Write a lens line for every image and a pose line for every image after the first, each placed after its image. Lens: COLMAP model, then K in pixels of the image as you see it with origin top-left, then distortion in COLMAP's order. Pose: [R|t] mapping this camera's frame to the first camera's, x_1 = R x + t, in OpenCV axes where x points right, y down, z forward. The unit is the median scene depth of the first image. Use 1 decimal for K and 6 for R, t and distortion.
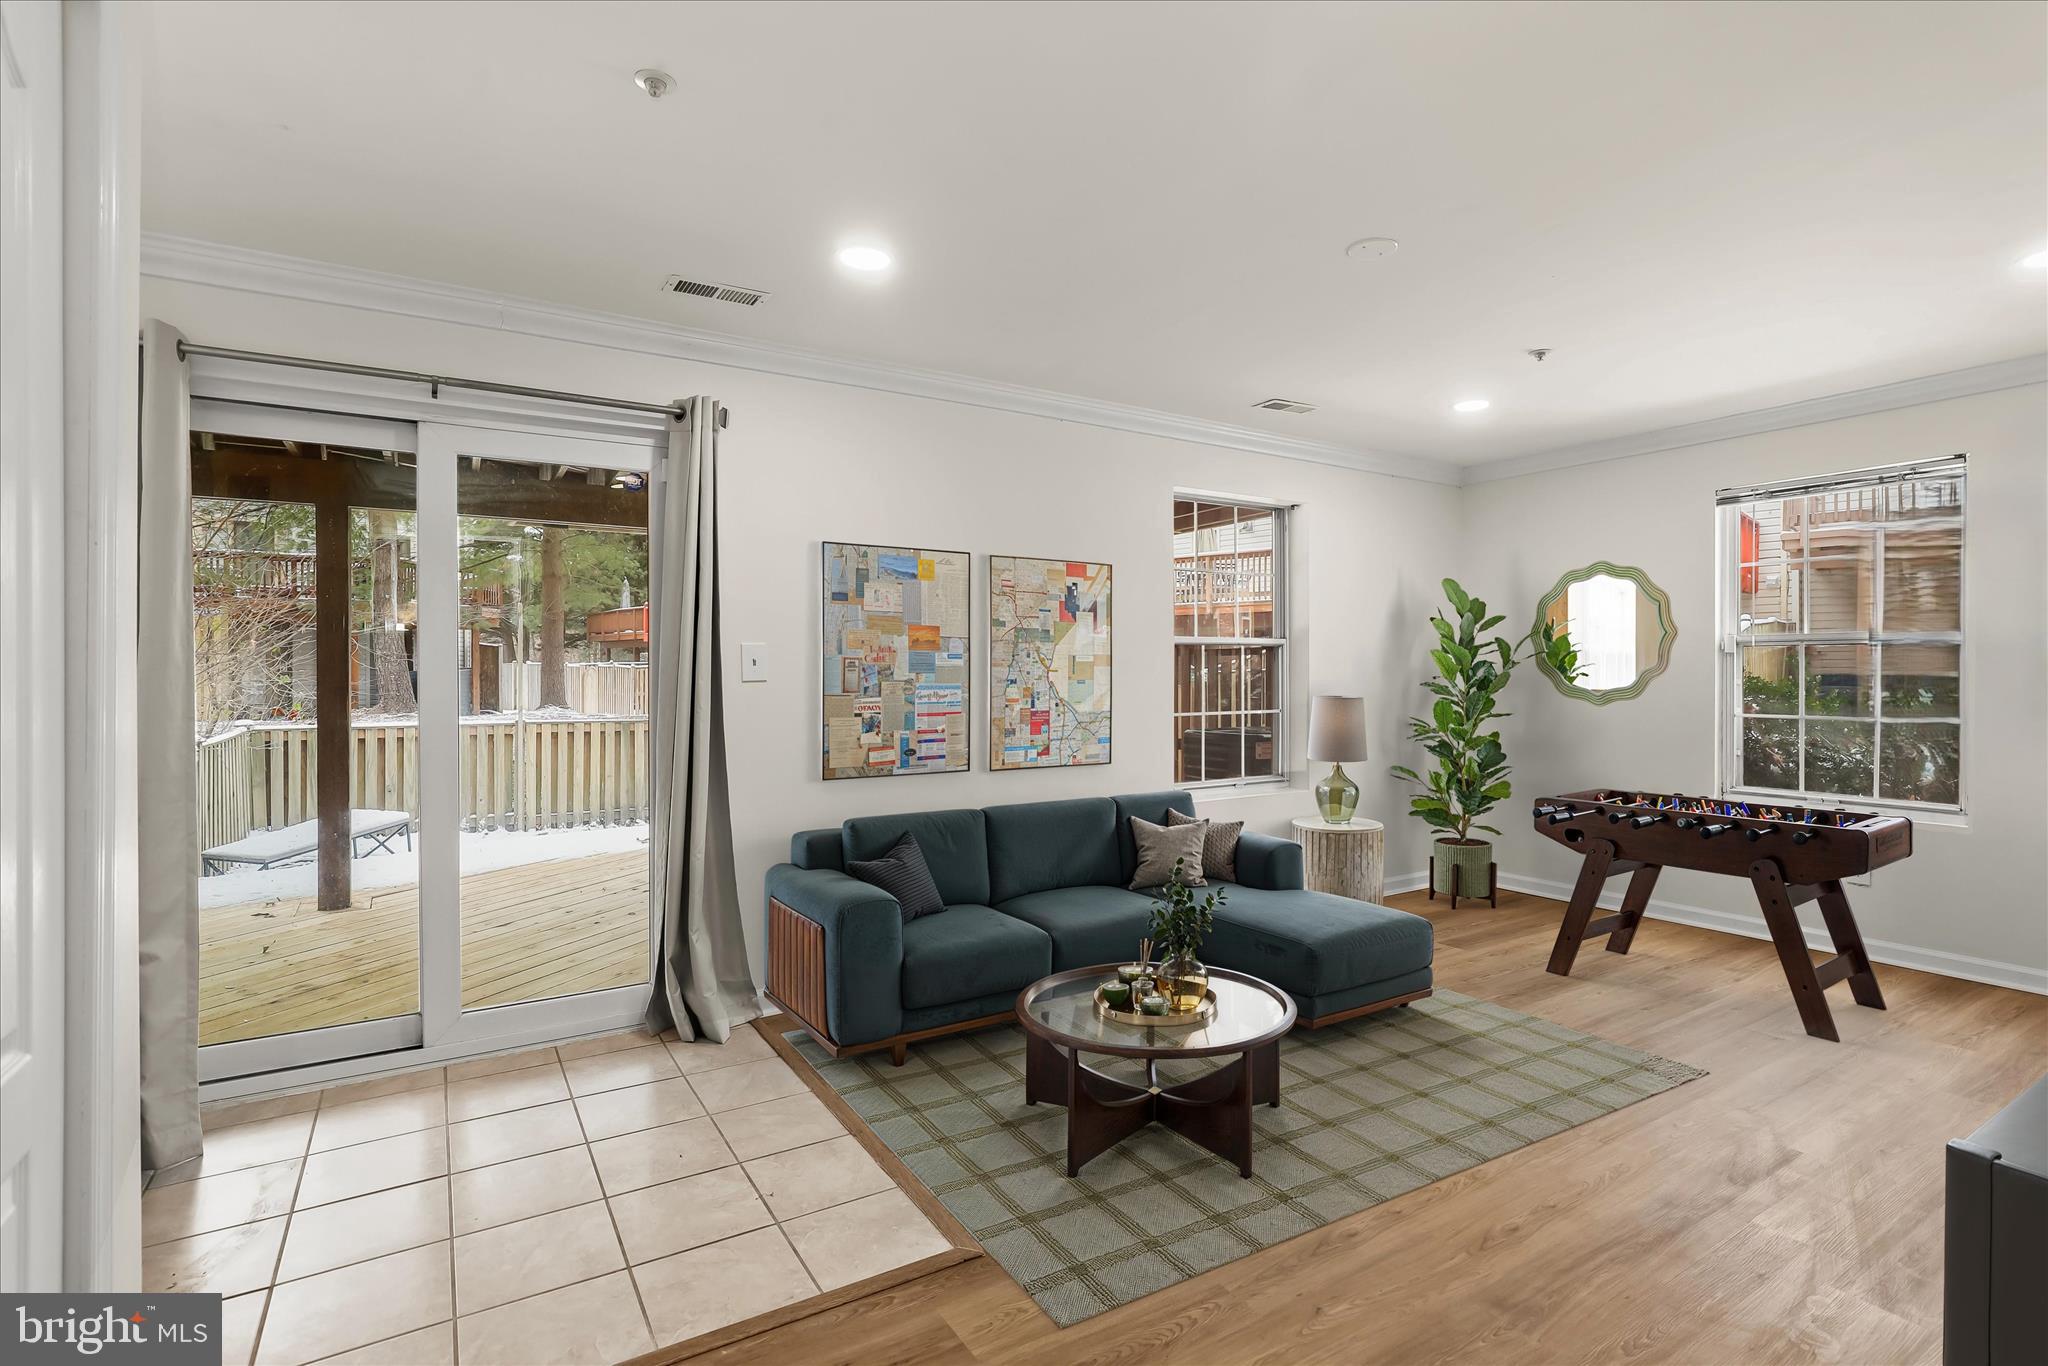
lens RADIAL K [[977.0, 0, 1020.9], [0, 977.0, 678.0], [0, 0, 1]] dist [-0.012296, 0.001979]
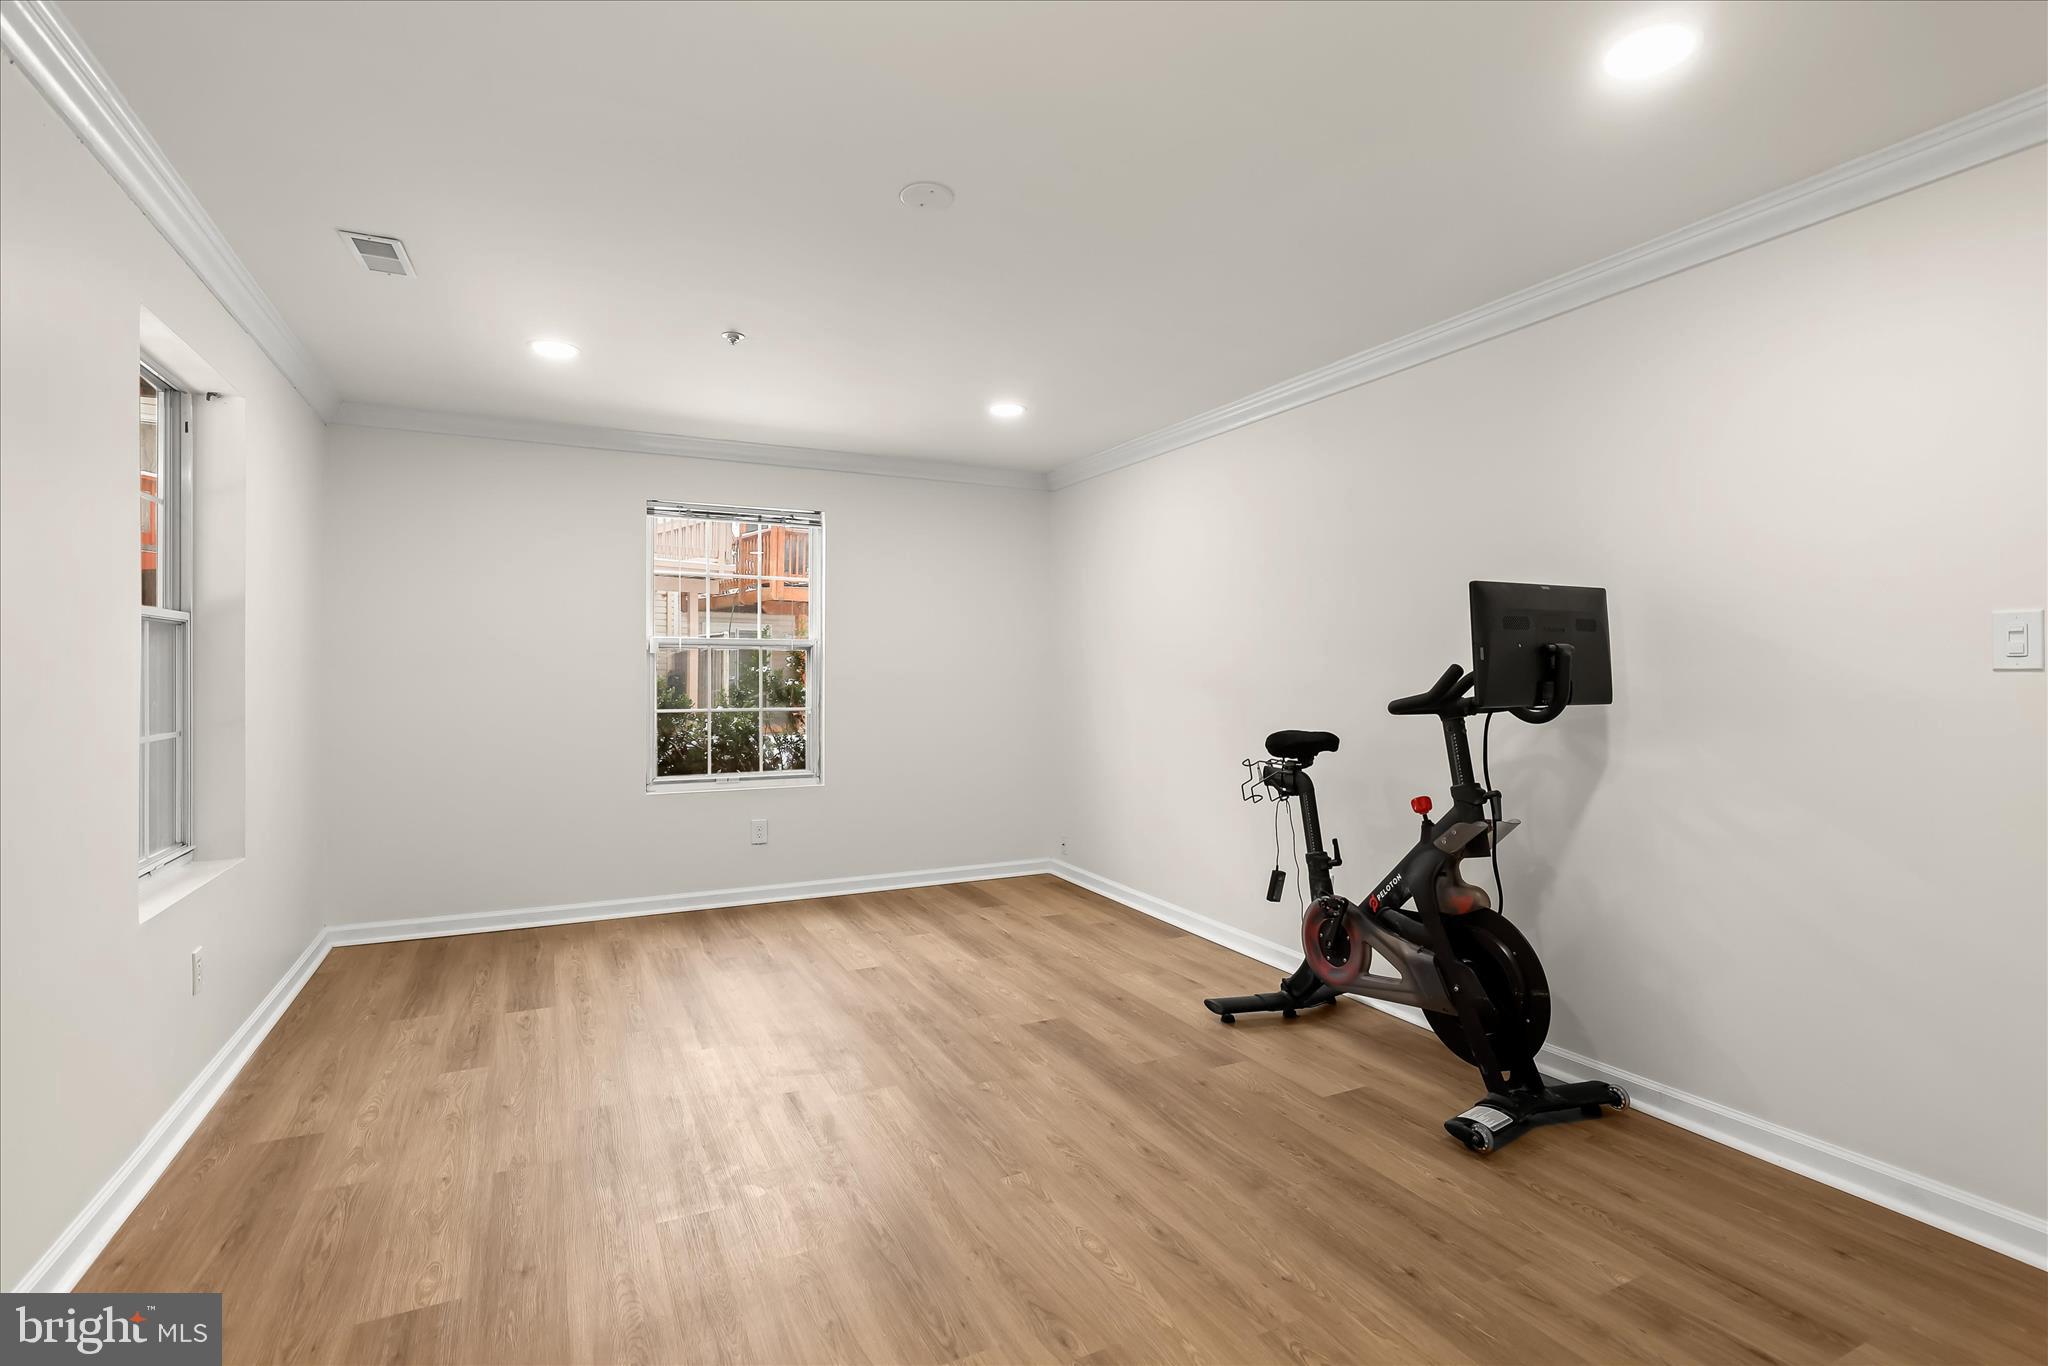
lens RADIAL K [[977.0, 0, 1020.9], [0, 977.0, 678.0], [0, 0, 1]] dist [-0.012296, 0.001979]
pose [[0.097329, 0.003955, 0.995244, -0.362557], [-0.004798, 0.999982, -0.003505, 0.004743], [-0.995241, -0.004434, 0.097346, 0.562484]]
